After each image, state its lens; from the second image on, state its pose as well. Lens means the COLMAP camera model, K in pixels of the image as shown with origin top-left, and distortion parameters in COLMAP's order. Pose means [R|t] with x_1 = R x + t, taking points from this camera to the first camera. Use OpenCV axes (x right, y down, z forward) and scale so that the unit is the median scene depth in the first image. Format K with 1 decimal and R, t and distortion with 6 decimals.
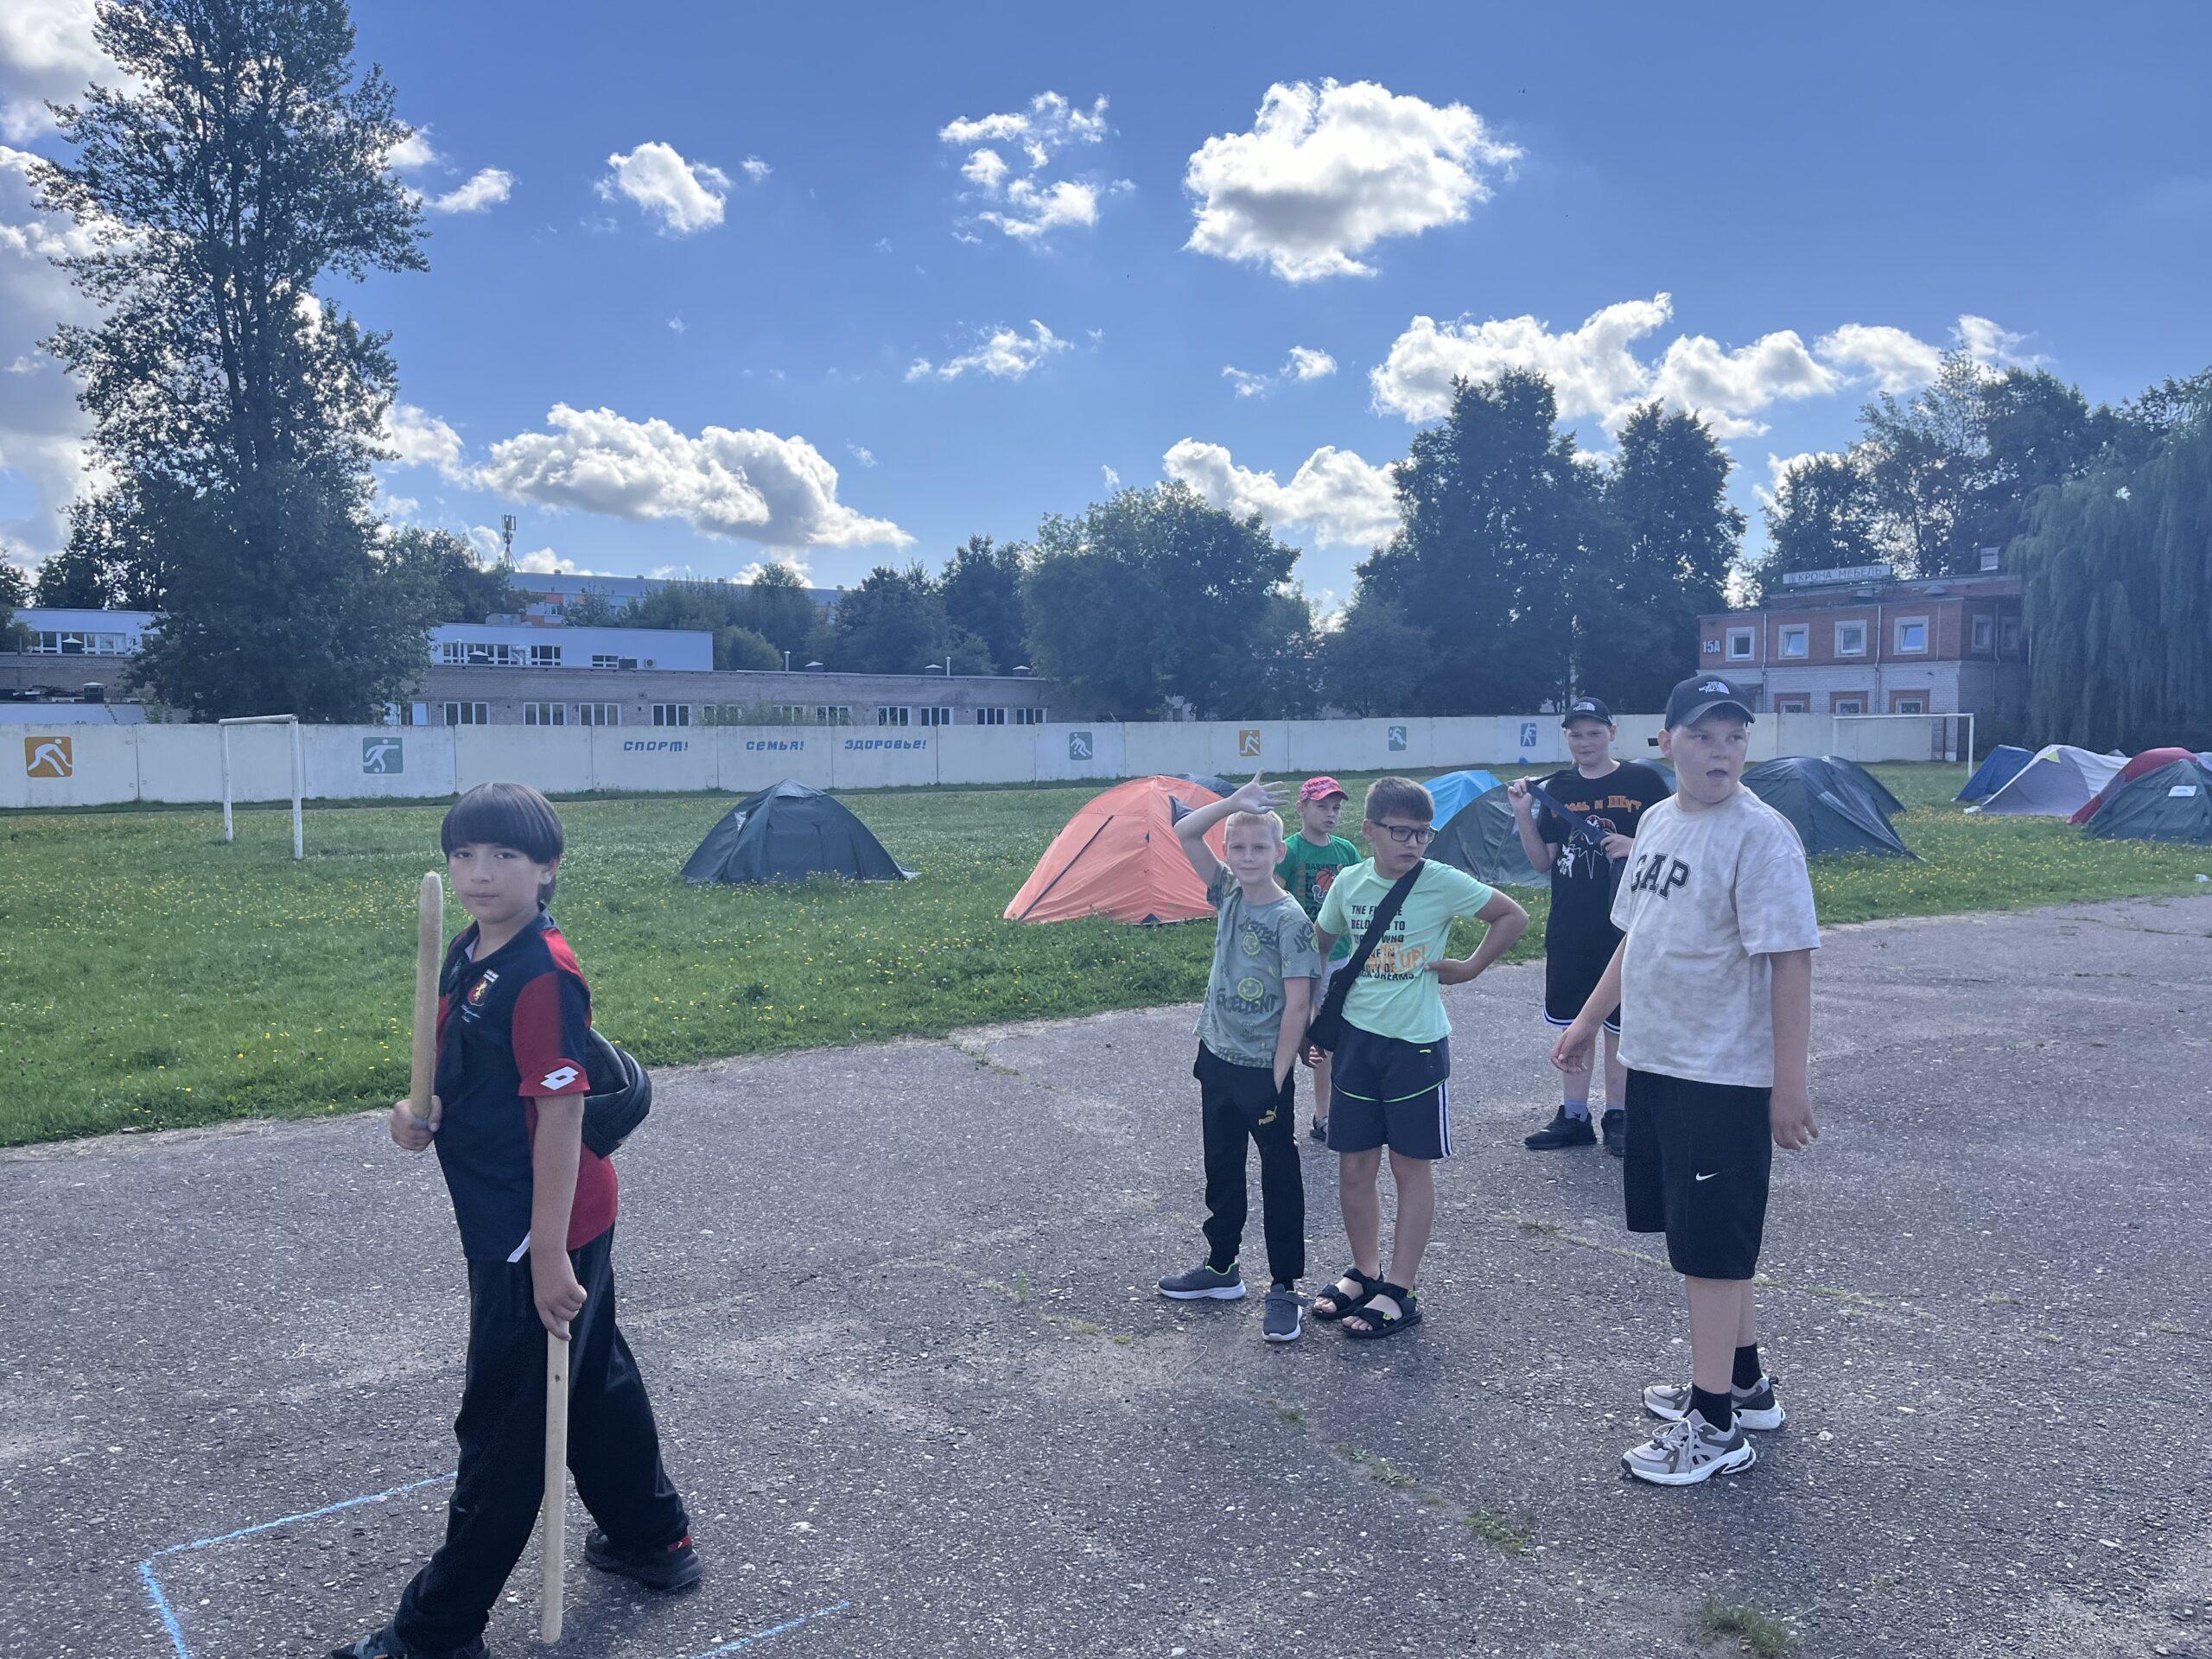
lens RADIAL K [[1651.1, 0, 1106.0], [0, 1651.1, 829.5], [0, 0, 1]] dist [-0.006443, -0.058986]
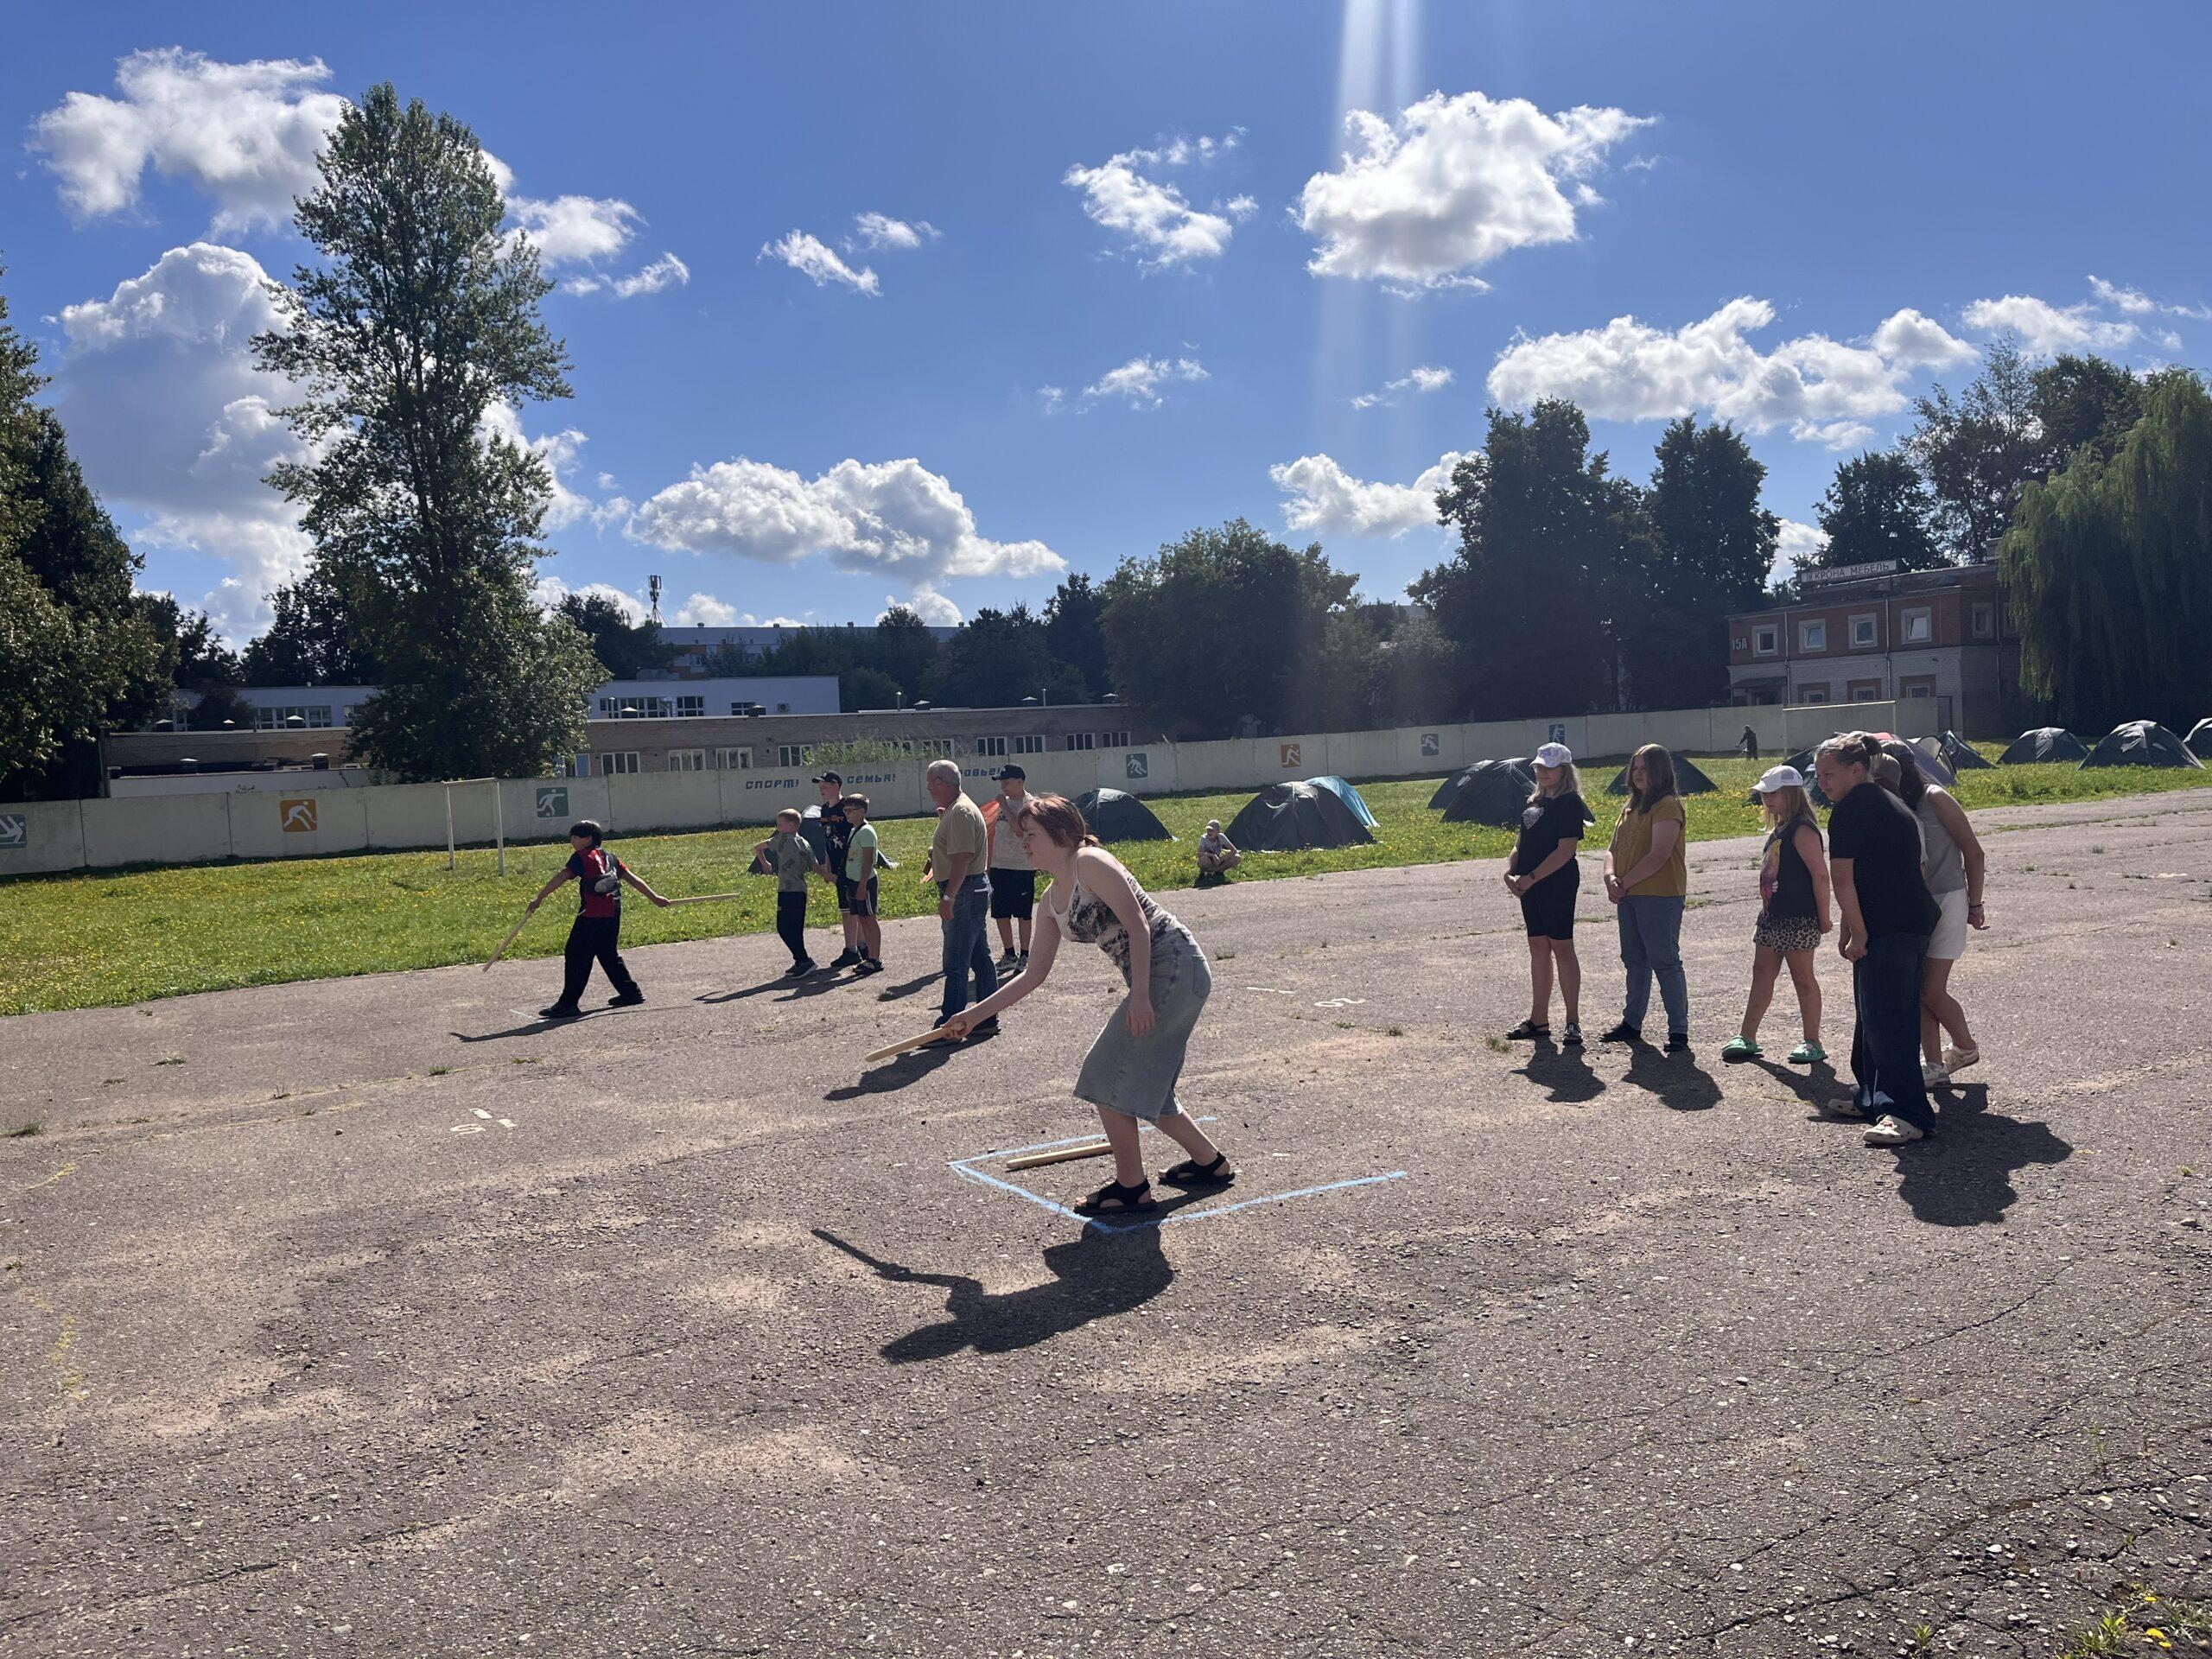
lens RADIAL K [[1702.0, 0, 1106.0], [0, 1702.0, 829.5], [0, 0, 1]] dist [-0.045983, -0.003178]
pose [[0.994239, -0.044817, -0.097363, 0.057731], [0.043778, 0.998960, -0.012781, 0.005878], [0.097834, 0.008445, 0.995167, -0.136095]]
